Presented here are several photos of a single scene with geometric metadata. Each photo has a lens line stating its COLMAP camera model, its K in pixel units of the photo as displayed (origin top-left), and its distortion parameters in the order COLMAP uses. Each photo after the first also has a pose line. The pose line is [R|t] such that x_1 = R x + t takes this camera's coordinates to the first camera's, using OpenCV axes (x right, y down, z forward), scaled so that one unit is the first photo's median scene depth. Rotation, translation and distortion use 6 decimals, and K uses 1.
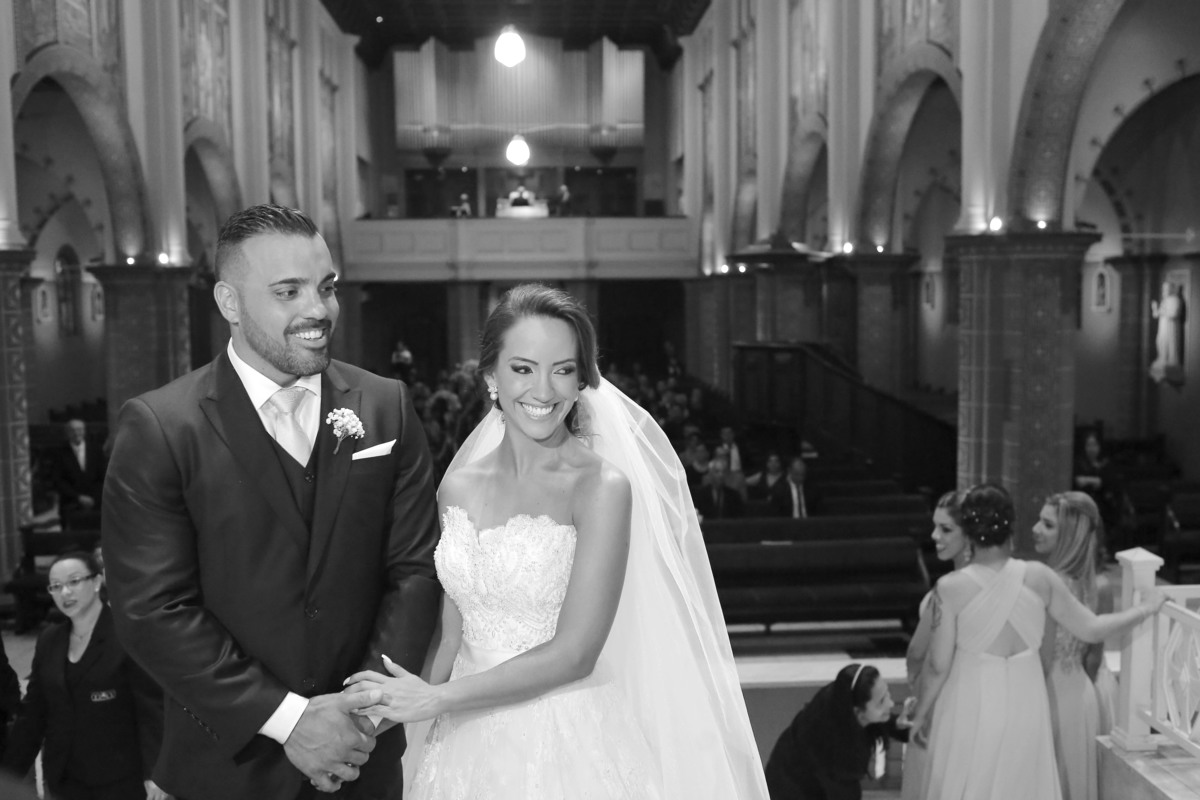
lens RADIAL K [[1188.4, 0, 600.0], [0, 1188.4, 400.0], [0, 0, 1]] dist [-0.072766, 0.116100]
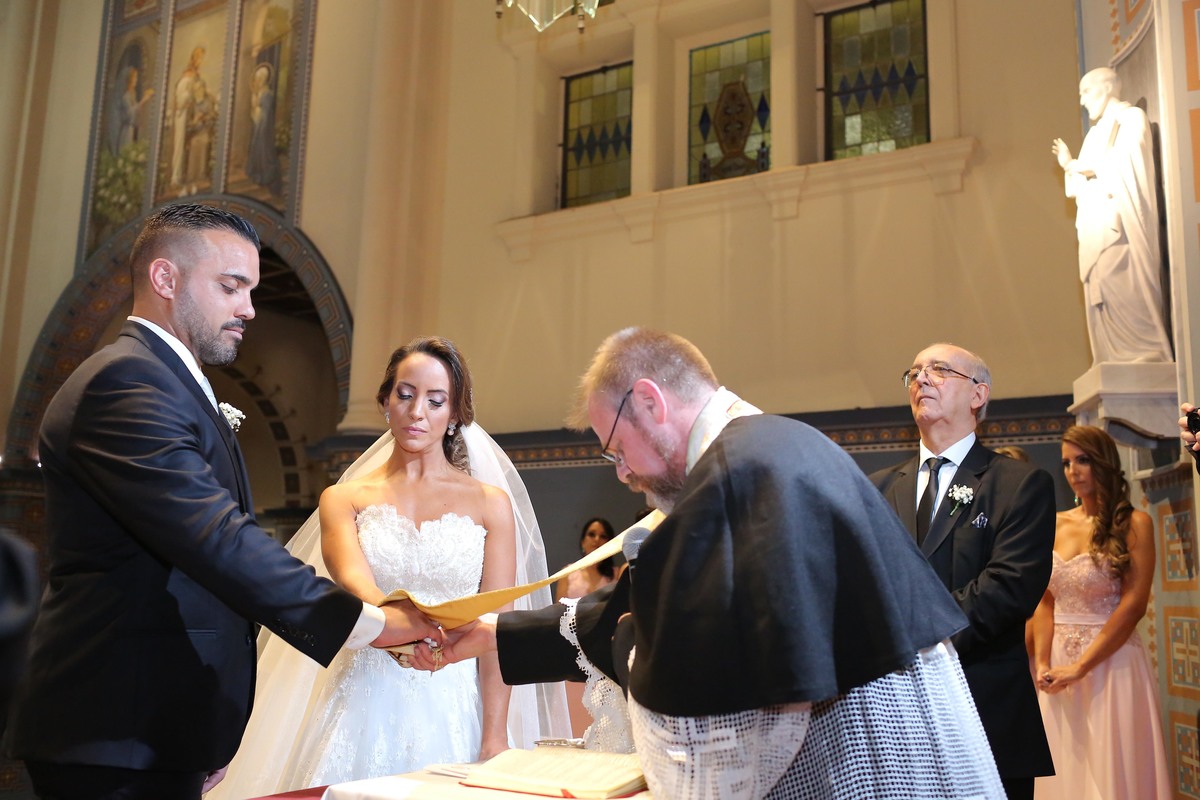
lens RADIAL K [[1168.5, 0, 600.0], [0, 1168.5, 400.0], [0, 0, 1]] dist [-0.086932, 0.107053]
pose [[0.505780, 0.182195, 0.843203, -0.928659], [0.053556, 0.968926, -0.241485, 0.259212], [-0.860999, 0.167297, 0.480305, 0.271194]]
